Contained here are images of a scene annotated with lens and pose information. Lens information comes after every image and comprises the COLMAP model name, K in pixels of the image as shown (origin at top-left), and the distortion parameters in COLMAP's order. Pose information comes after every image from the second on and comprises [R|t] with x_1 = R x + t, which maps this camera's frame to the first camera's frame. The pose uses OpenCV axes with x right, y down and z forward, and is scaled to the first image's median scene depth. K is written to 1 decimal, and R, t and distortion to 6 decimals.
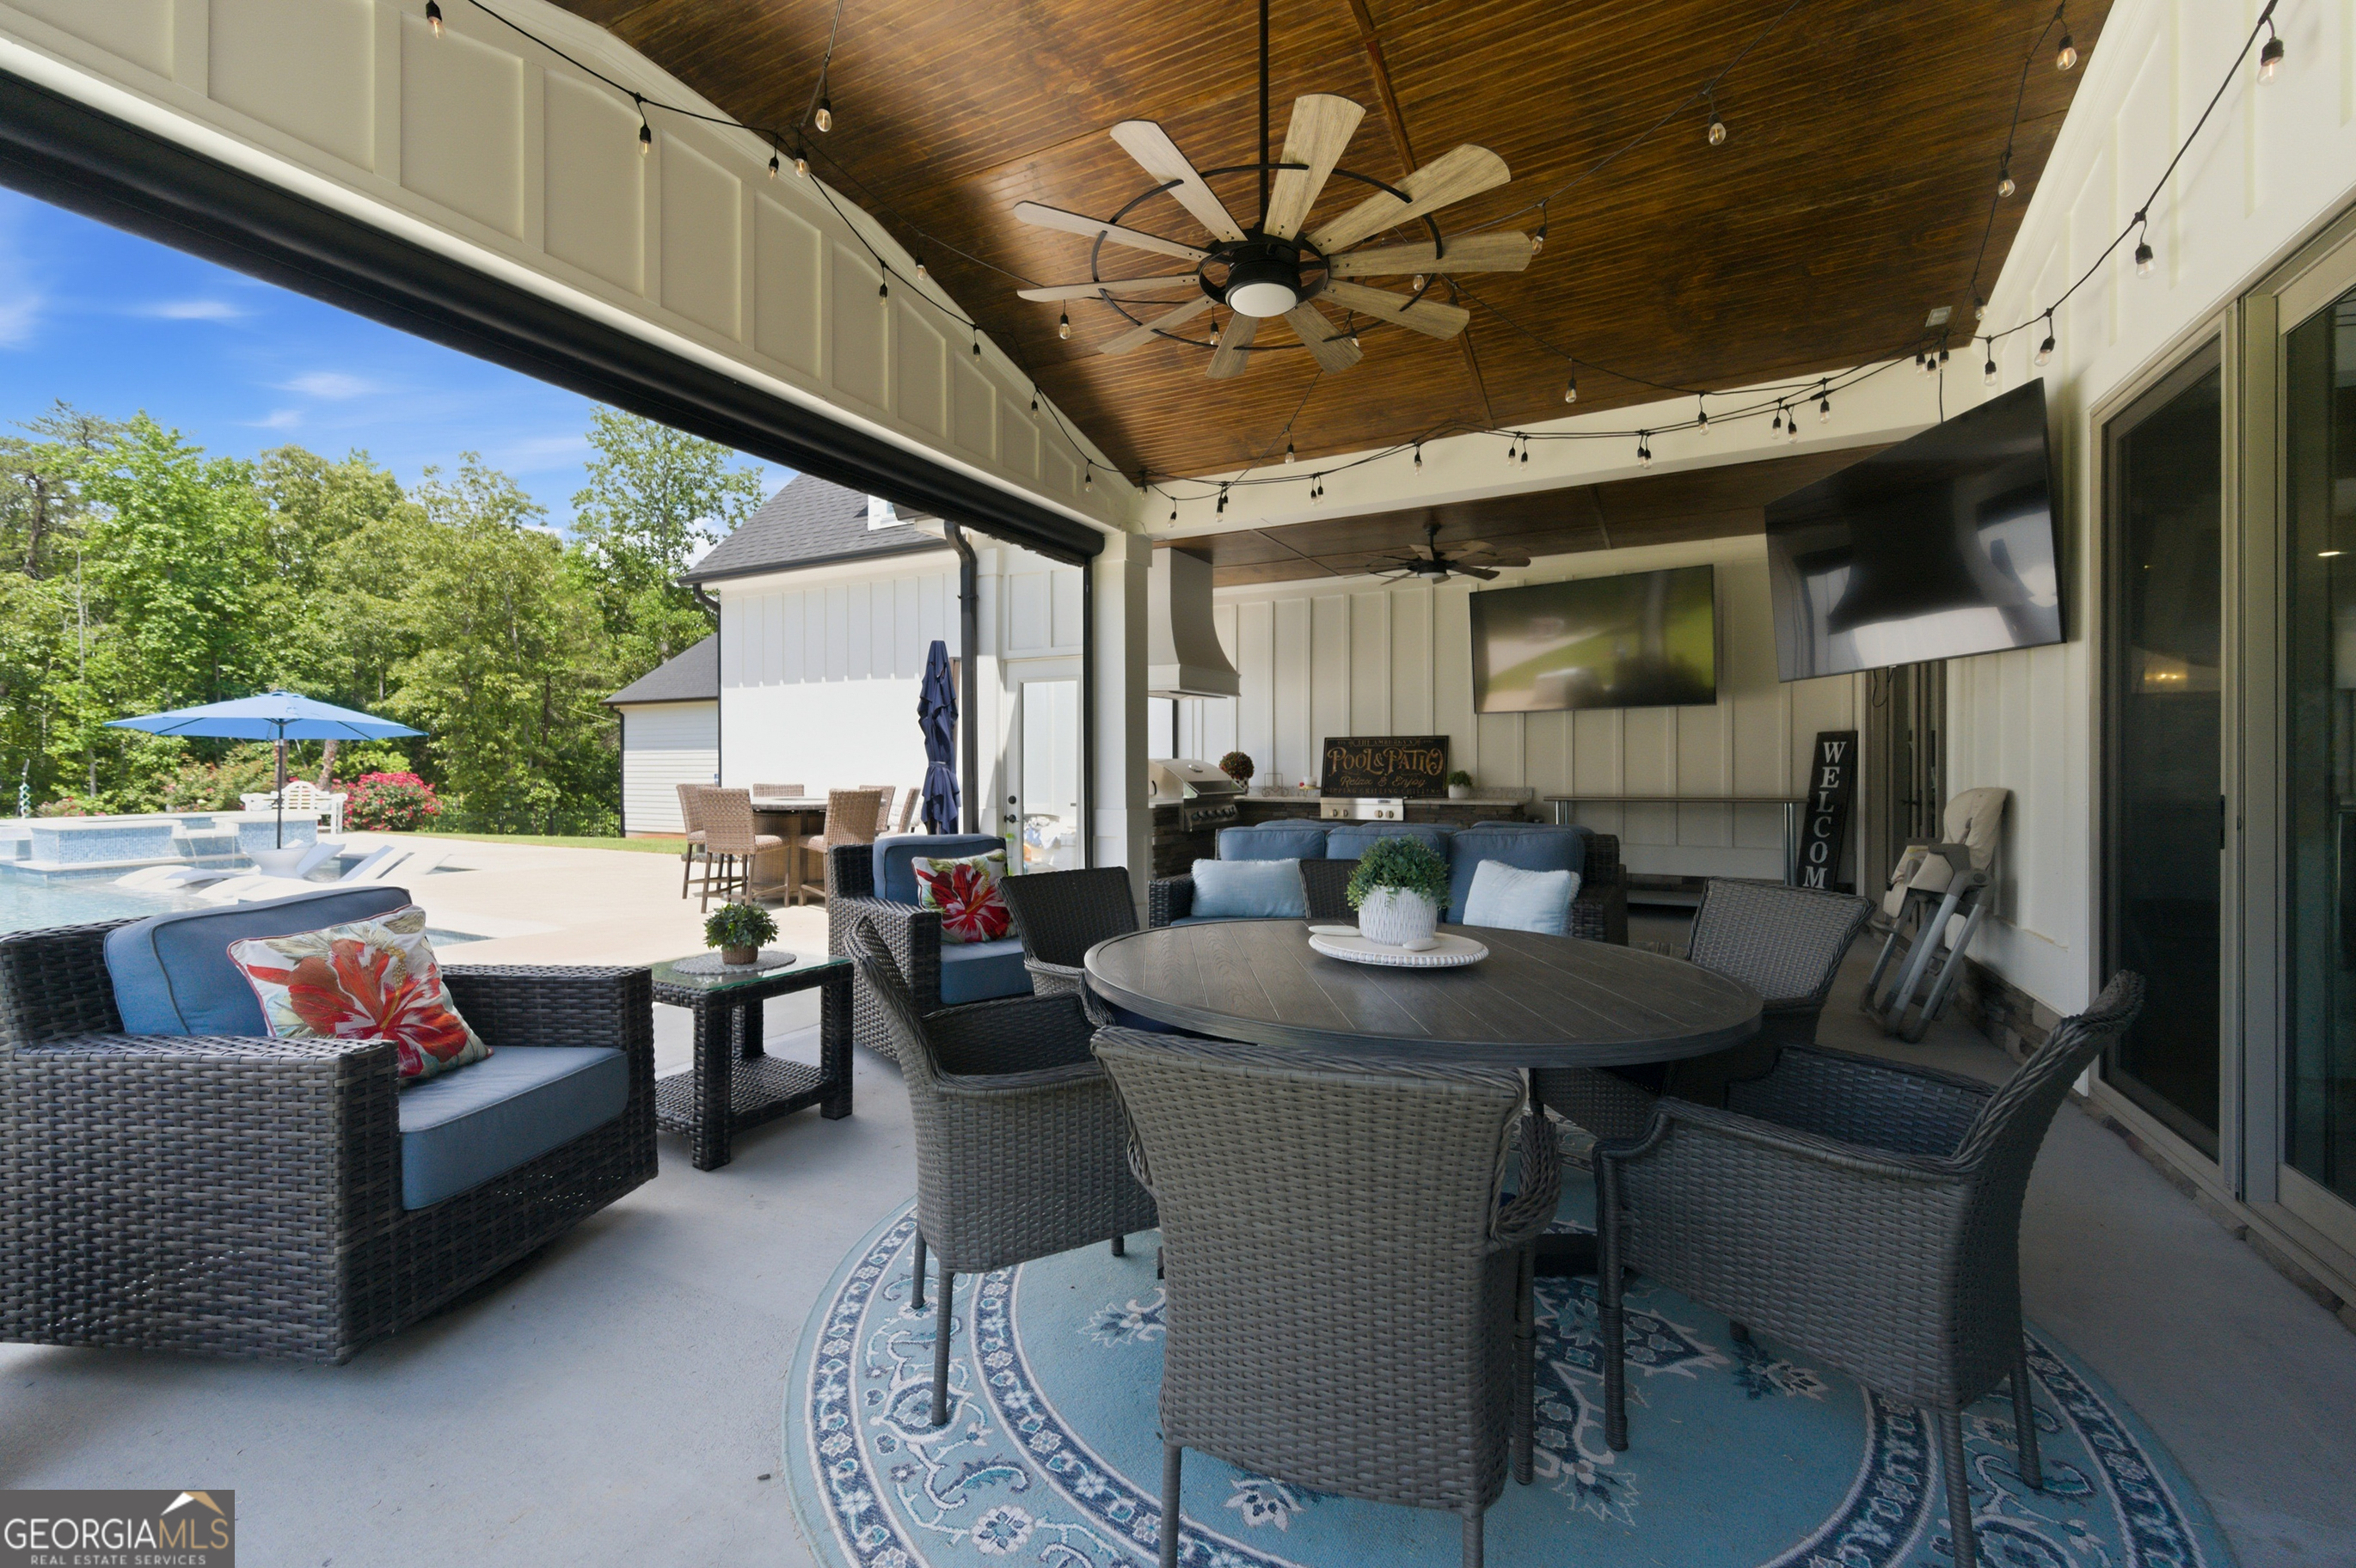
lens RADIAL K [[968.6, 0, 1174.2], [0, 968.6, 761.0], [0, 0, 1]] dist [0.008553, -0.003023]
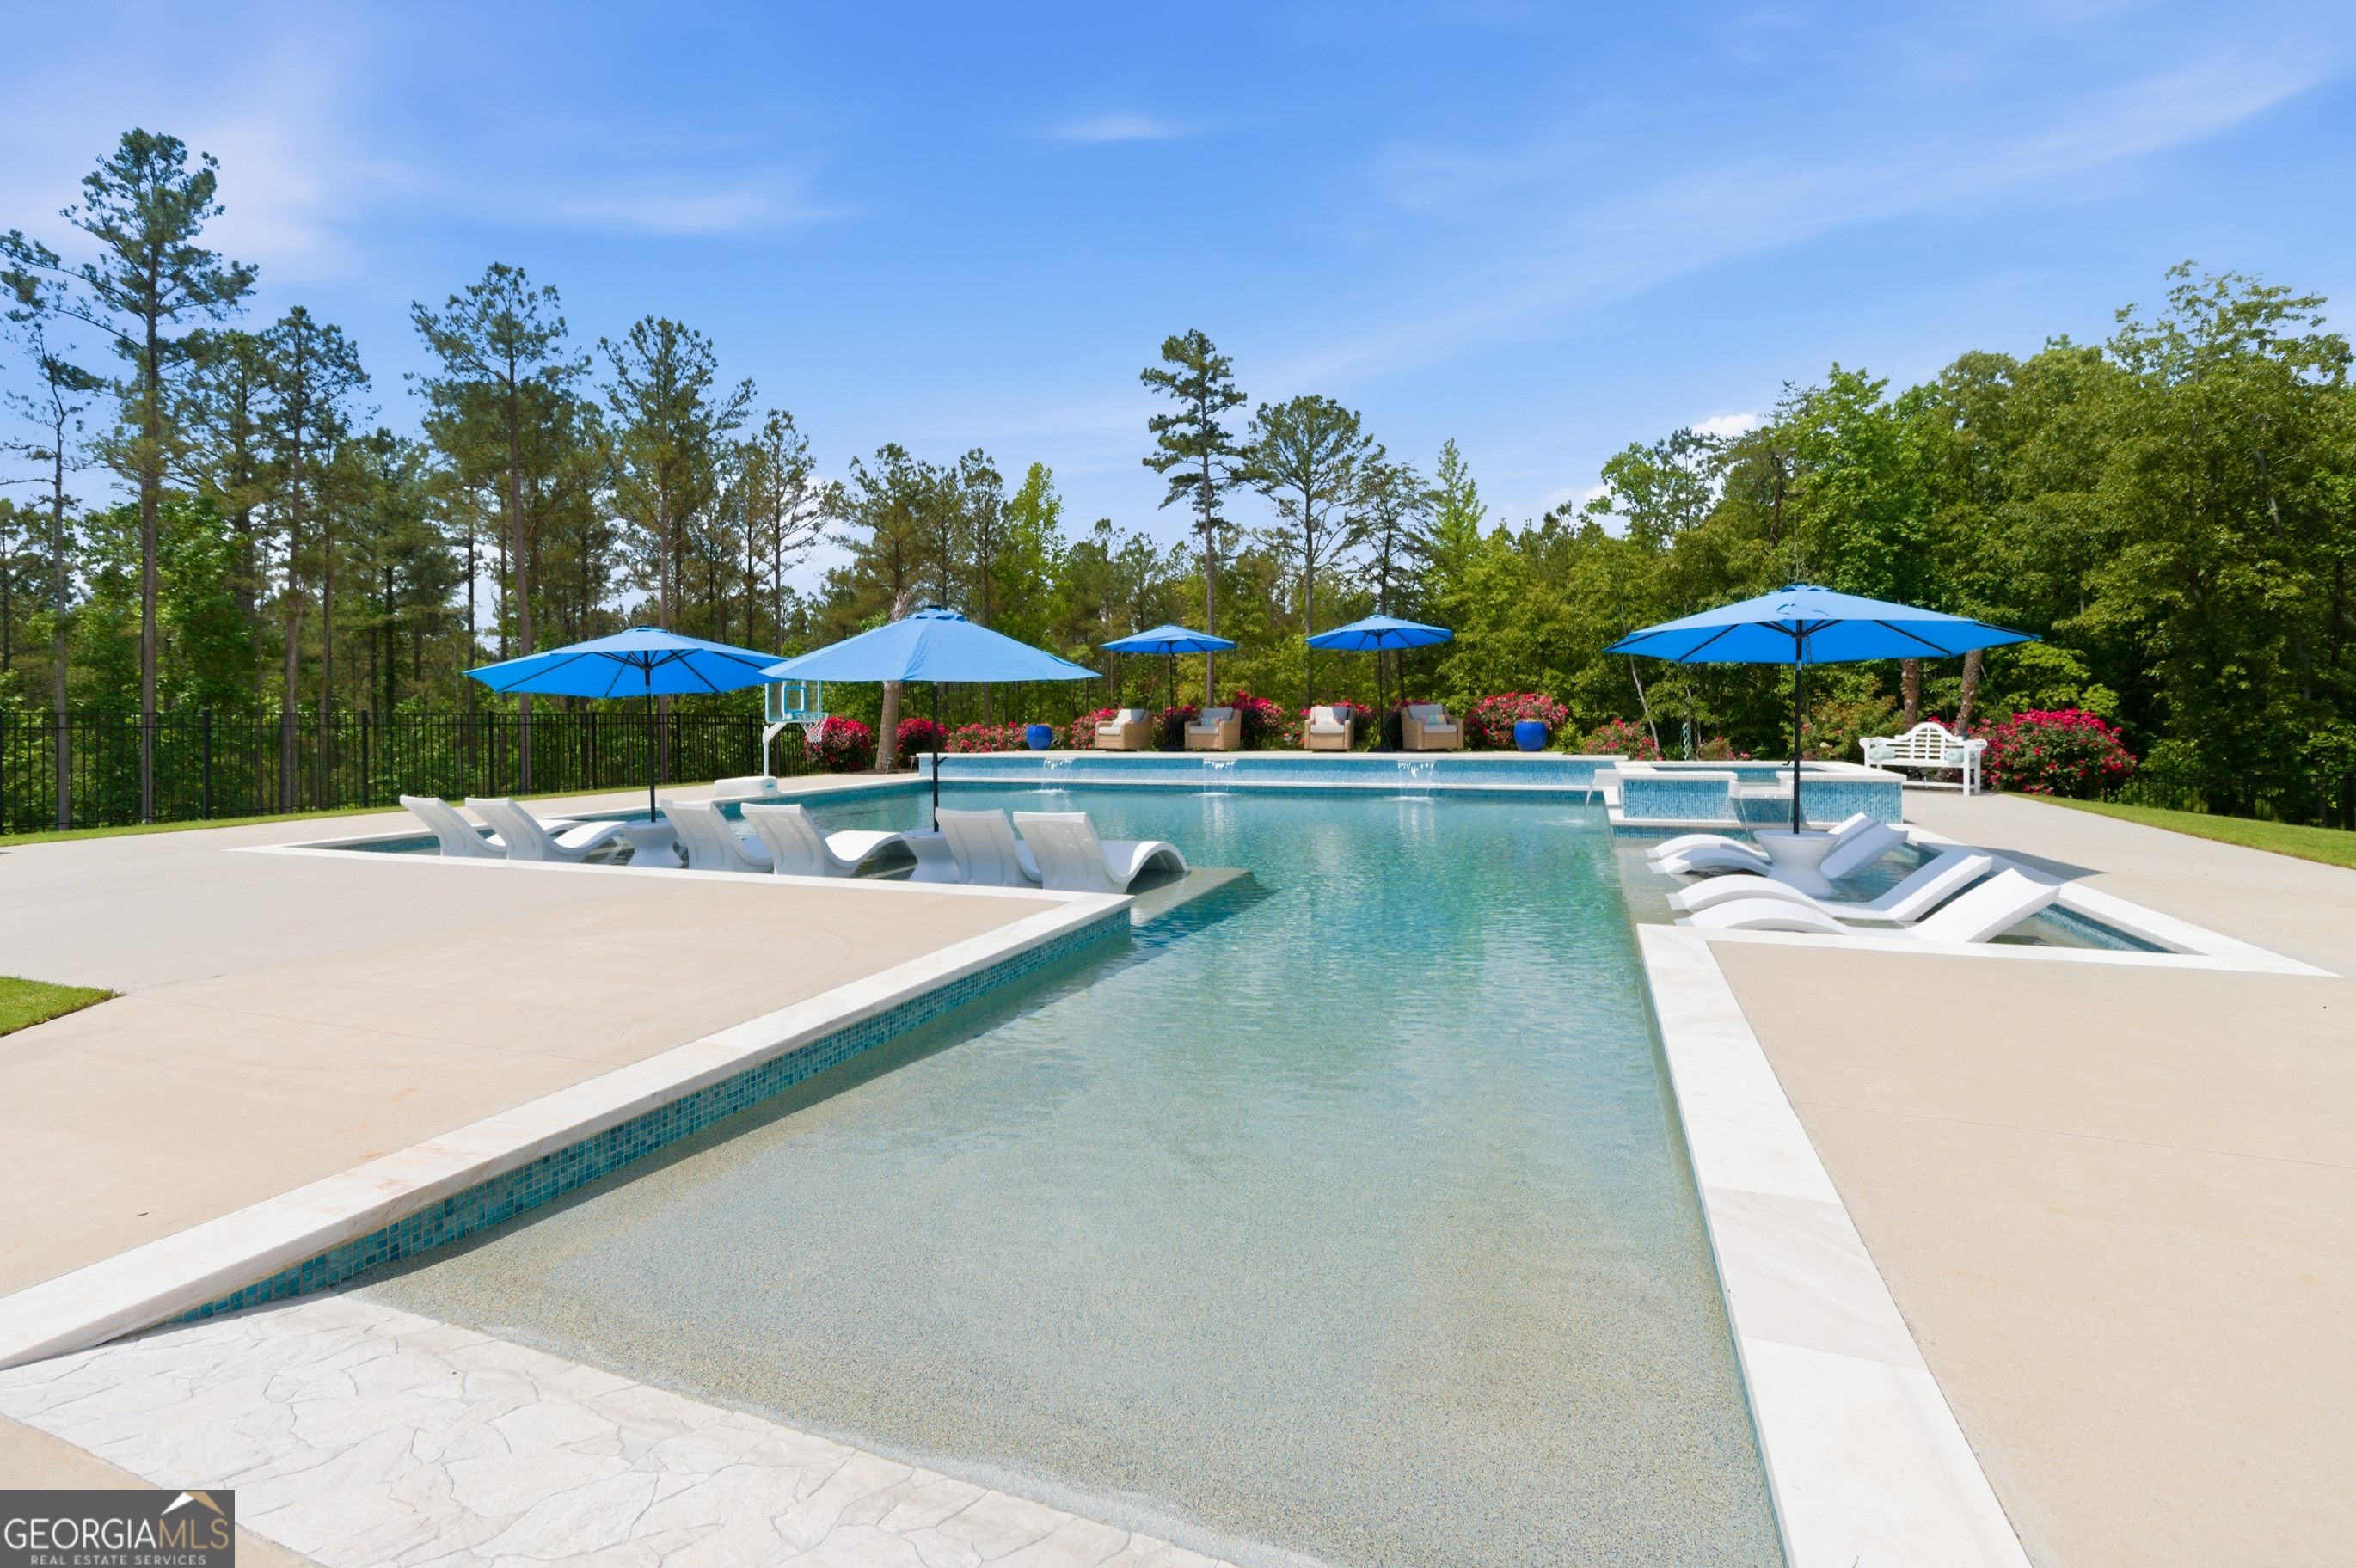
lens RADIAL K [[968.6, 0, 1257.8], [0, 968.6, 689.7], [0, 0, 1]] dist [0.008553, -0.003023]
pose [[0.151486, -0.024191, -0.988163, -0.125132], [0.017593, 0.999608, -0.021774, 0.000924], [0.988303, -0.014086, 0.151853, 0.210590]]
